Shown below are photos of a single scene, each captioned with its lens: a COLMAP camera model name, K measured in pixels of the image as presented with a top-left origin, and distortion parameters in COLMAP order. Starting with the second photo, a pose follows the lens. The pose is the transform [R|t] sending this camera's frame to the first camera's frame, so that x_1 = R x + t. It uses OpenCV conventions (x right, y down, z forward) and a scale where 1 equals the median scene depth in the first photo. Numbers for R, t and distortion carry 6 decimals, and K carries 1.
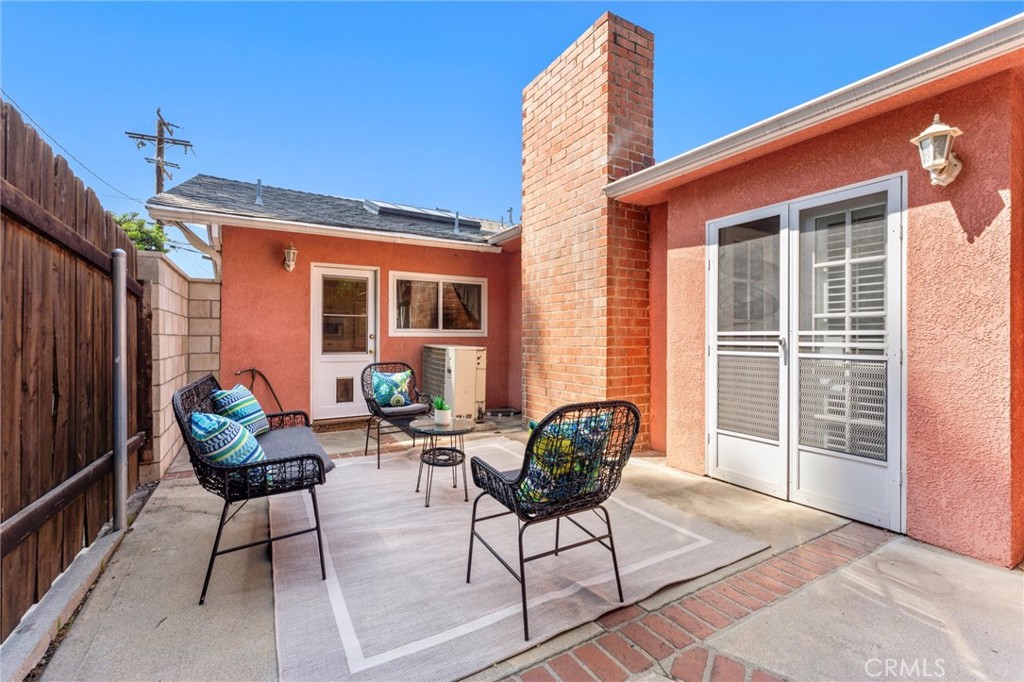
lens RADIAL K [[437.8, 0, 512.0], [0, 437.8, 341.0], [0, 0, 1]] dist [0.001273, 0.000050]
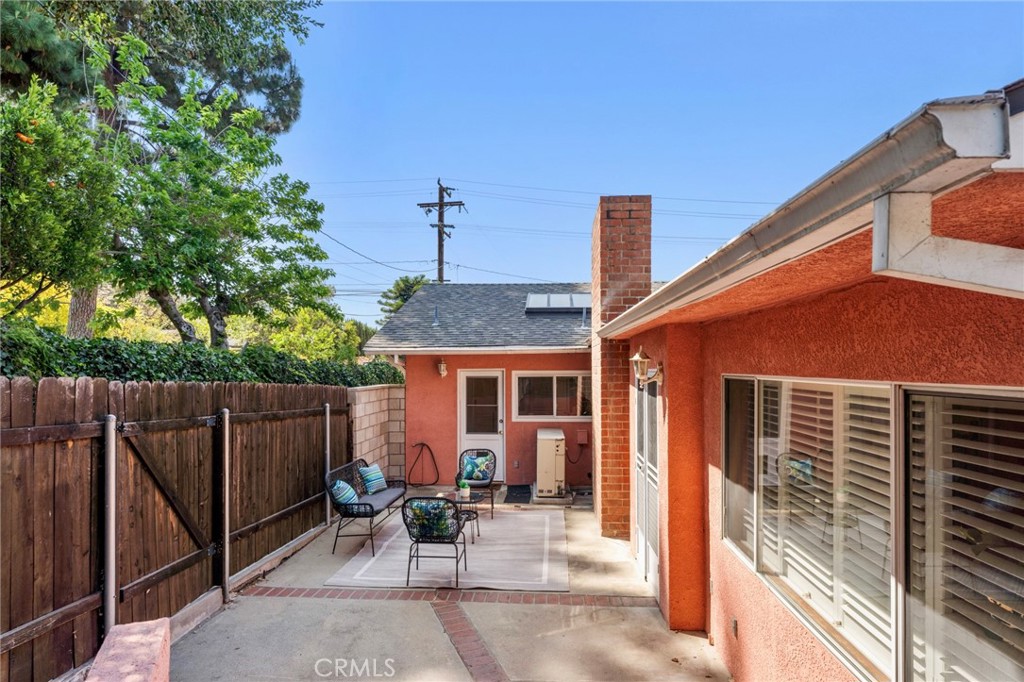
lens RADIAL K [[563.4, 0, 510.8], [0, 563.4, 374.7], [0, 0, 1]] dist [0.001023, 0.000027]
pose [[0.829016, 0.002127, -0.559221, 0.876652], [-0.001096, 0.999997, 0.002179, -0.207253], [0.559224, -0.001193, 0.829016, -0.513545]]
